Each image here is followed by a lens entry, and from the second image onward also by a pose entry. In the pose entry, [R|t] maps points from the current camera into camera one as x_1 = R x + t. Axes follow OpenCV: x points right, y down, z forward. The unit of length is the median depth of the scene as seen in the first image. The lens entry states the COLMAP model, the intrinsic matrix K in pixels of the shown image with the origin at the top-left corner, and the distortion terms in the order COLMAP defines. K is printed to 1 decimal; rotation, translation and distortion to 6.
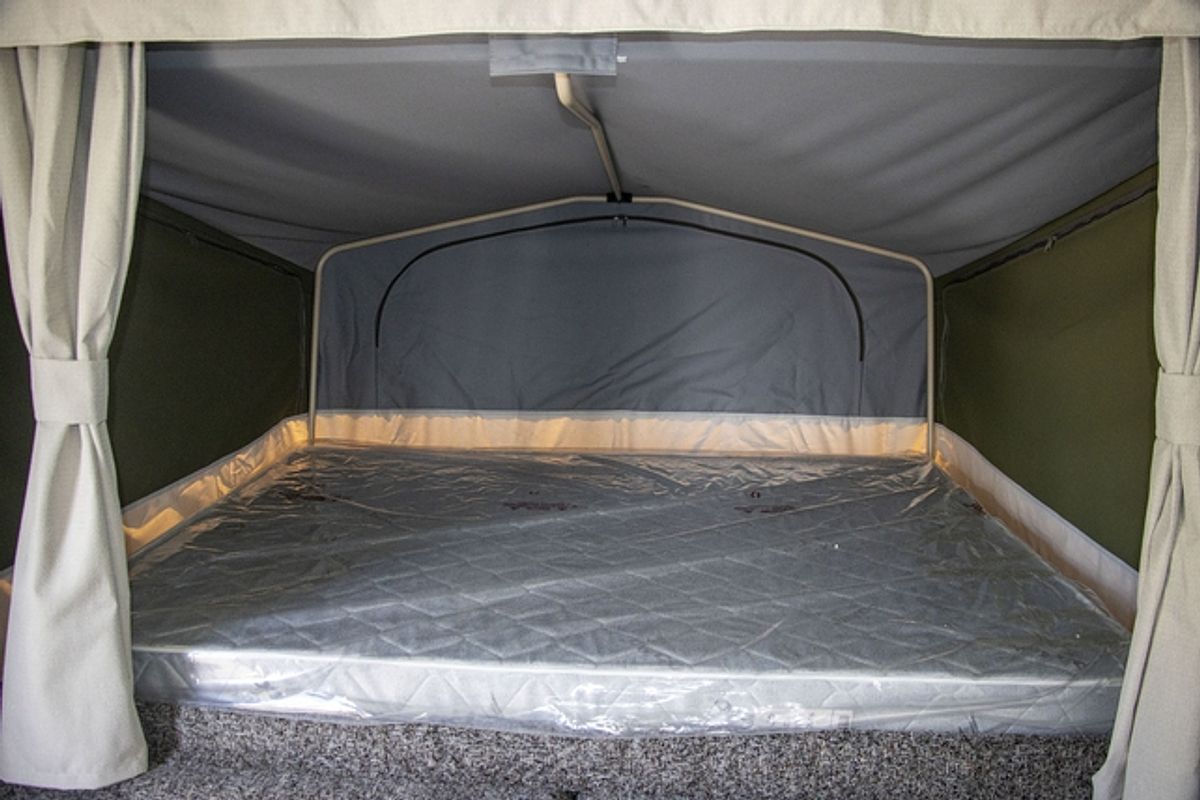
lens RADIAL K [[999.7, 0, 595.8], [0, 999.7, 435.8], [0, 0, 1]] dist [-0.203530, 0.189482]
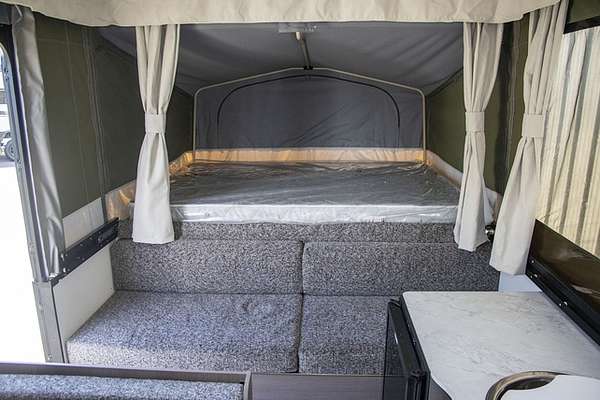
lens RADIAL K [[492.7, 0, 299.2], [0, 492.7, 210.3], [0, 0, 1]] dist [-0.199550, 0.174087]
pose [[0.999654, -0.018234, 0.018983, -0.037799], [0.017352, 0.998807, 0.045639, 0.098775], [-0.019792, -0.045294, 0.998778, -0.387413]]
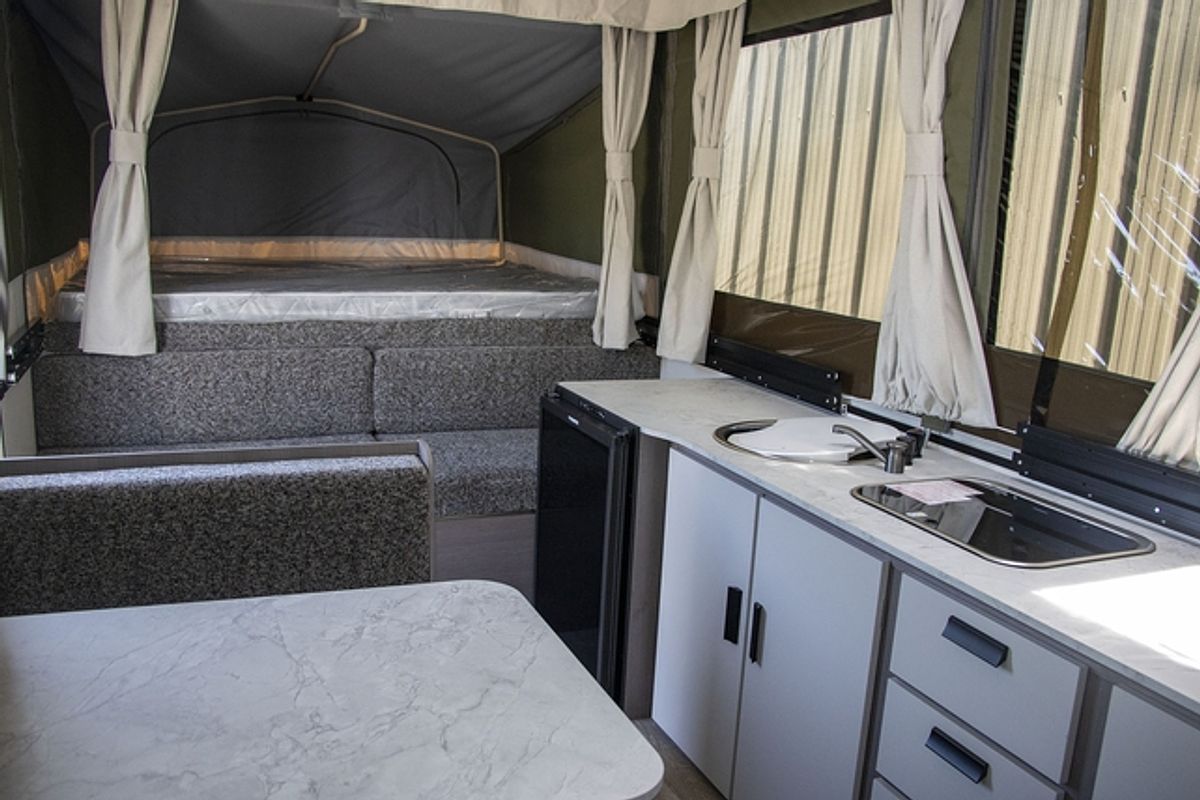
lens RADIAL K [[985.4, 0, 598.5], [0, 985.4, 420.6], [0, 0, 1]] dist [-0.199550, 0.174087]
pose [[0.894440, -0.066133, 0.442272, -0.294753], [0.050097, 0.997597, 0.047857, 0.245940], [-0.444374, -0.020648, 0.895604, -0.629156]]
